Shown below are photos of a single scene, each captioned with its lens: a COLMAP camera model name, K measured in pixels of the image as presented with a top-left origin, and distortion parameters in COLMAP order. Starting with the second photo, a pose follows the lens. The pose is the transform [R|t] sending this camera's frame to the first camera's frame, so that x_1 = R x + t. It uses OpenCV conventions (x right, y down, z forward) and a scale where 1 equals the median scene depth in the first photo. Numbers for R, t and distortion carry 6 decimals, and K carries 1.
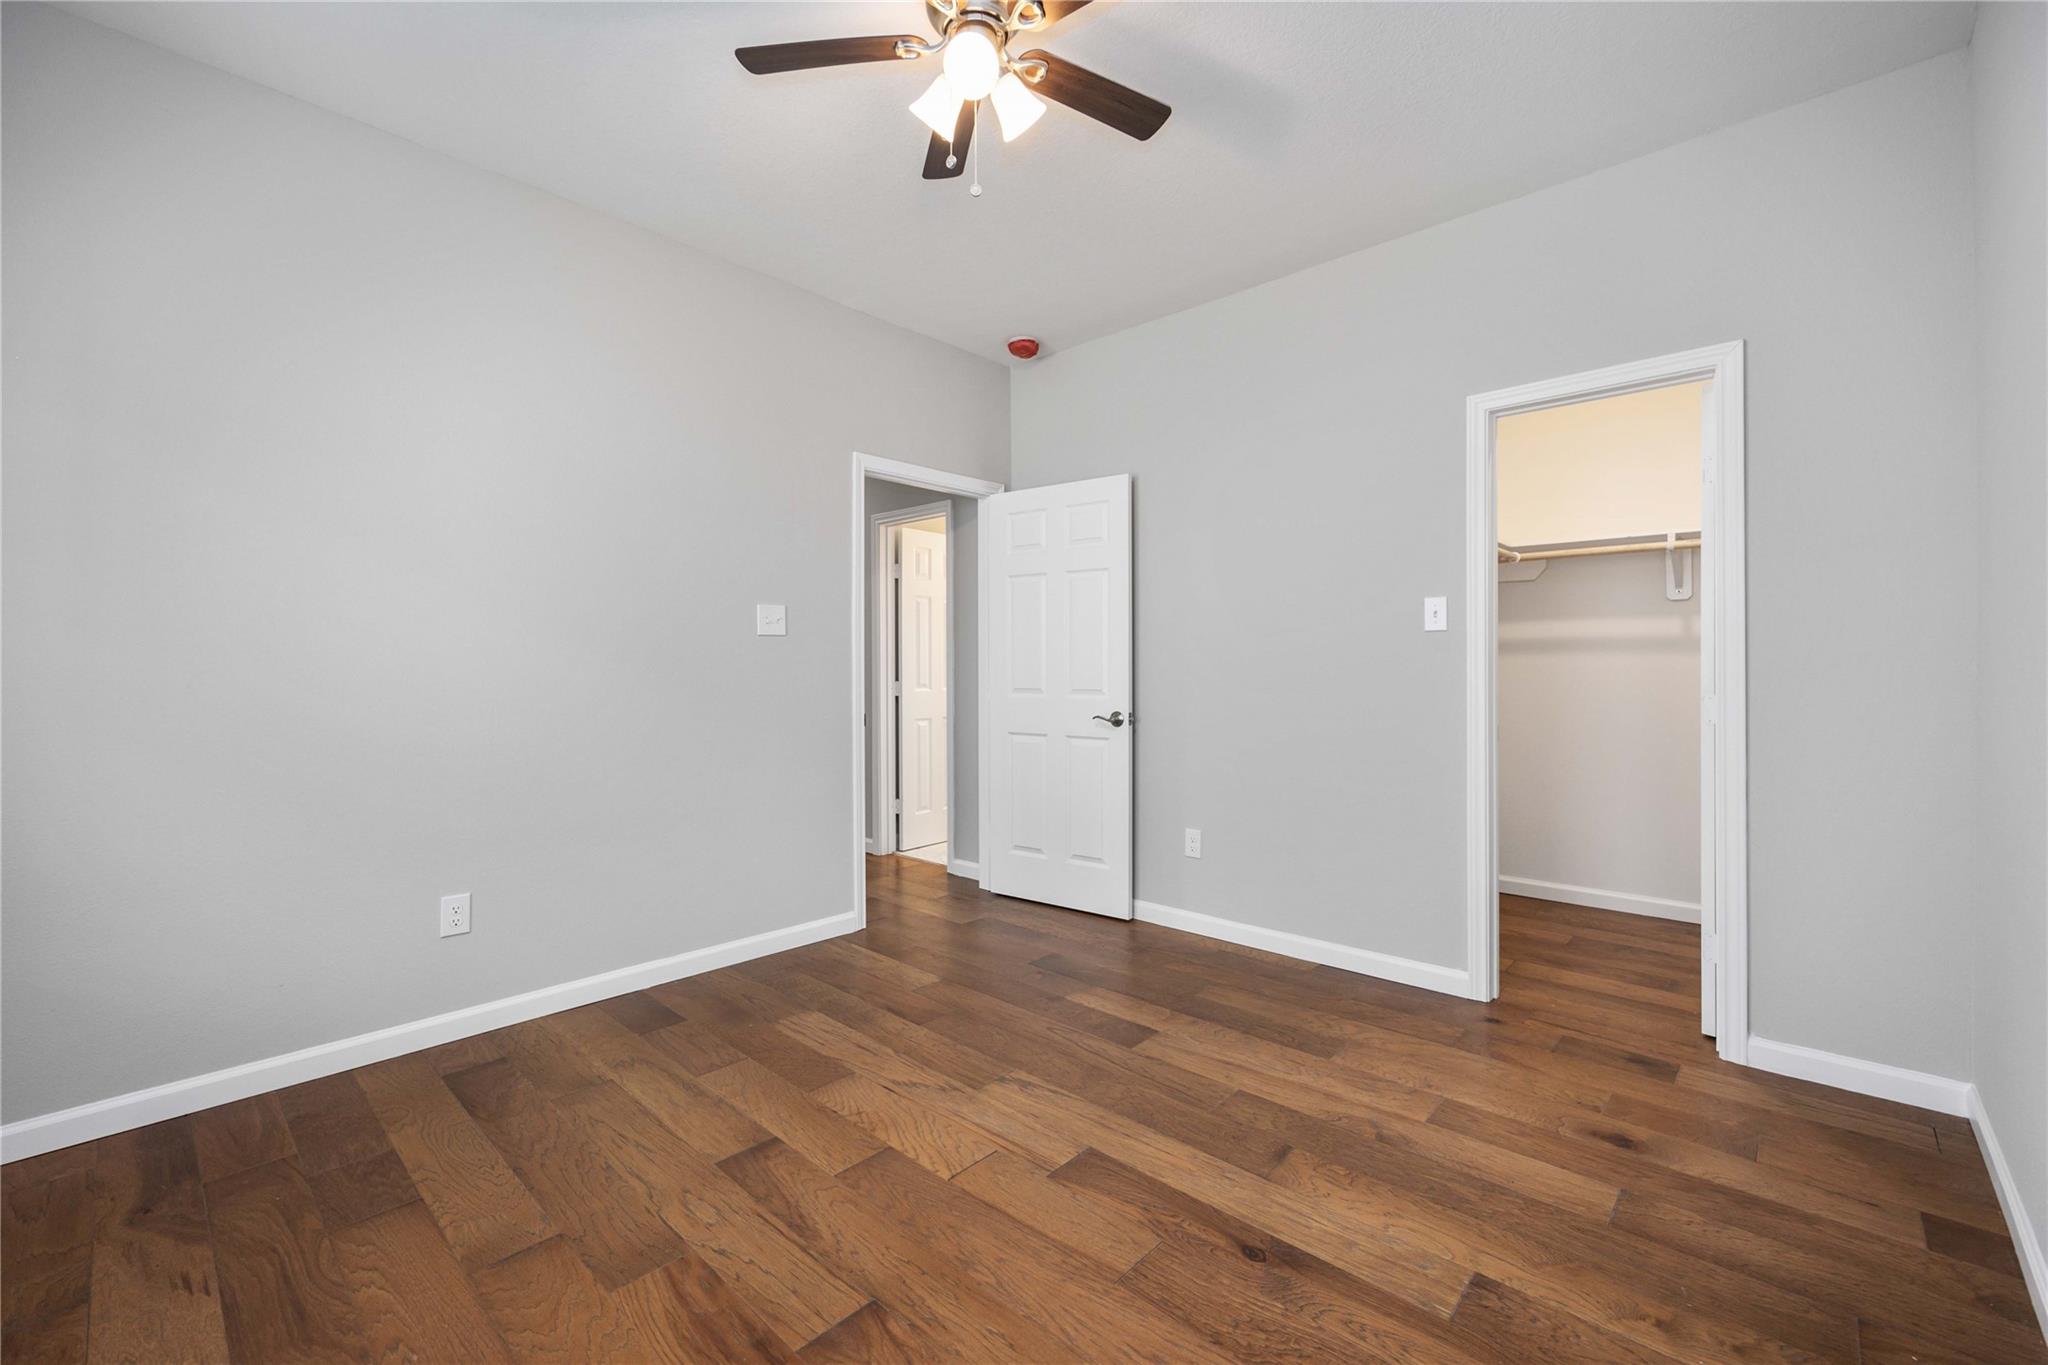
lens RADIAL K [[839.3, 0, 1020.0], [0, 839.3, 668.3], [0, 0, 1]] dist [-0.000213, -0.000419]
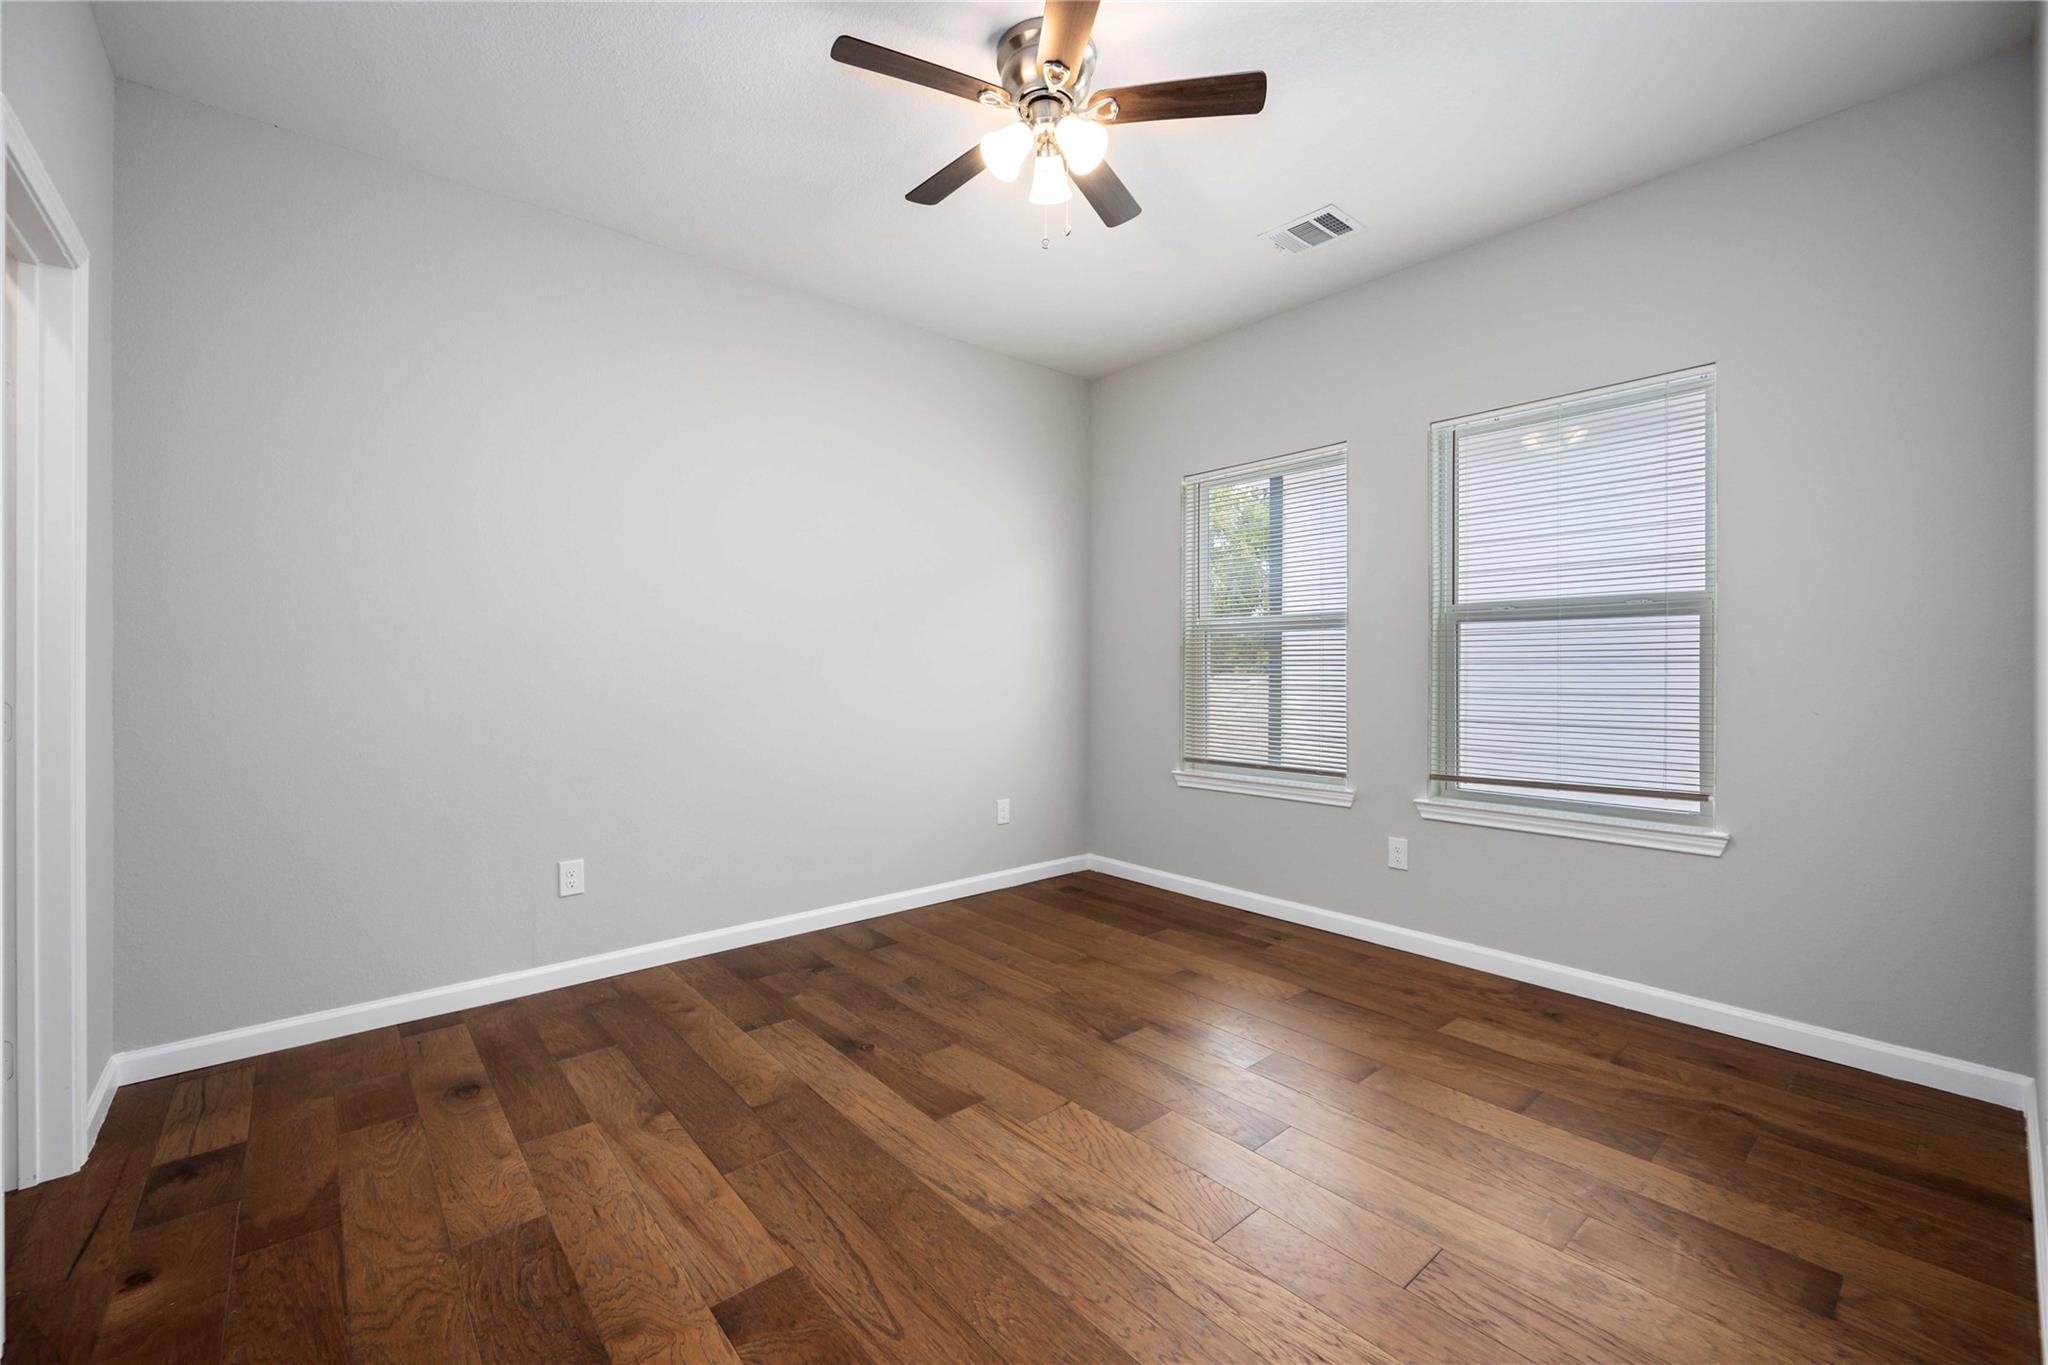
lens RADIAL K [[839.3, 0, 1020.0], [0, 839.3, 668.3], [0, 0, 1]] dist [-0.000213, -0.000419]
pose [[-0.993897, 0.001180, 0.110306, -0.124559], [0.002078, 0.999966, 0.008032, -0.003046], [-0.110293, 0.008212, -0.993865, 1.852238]]
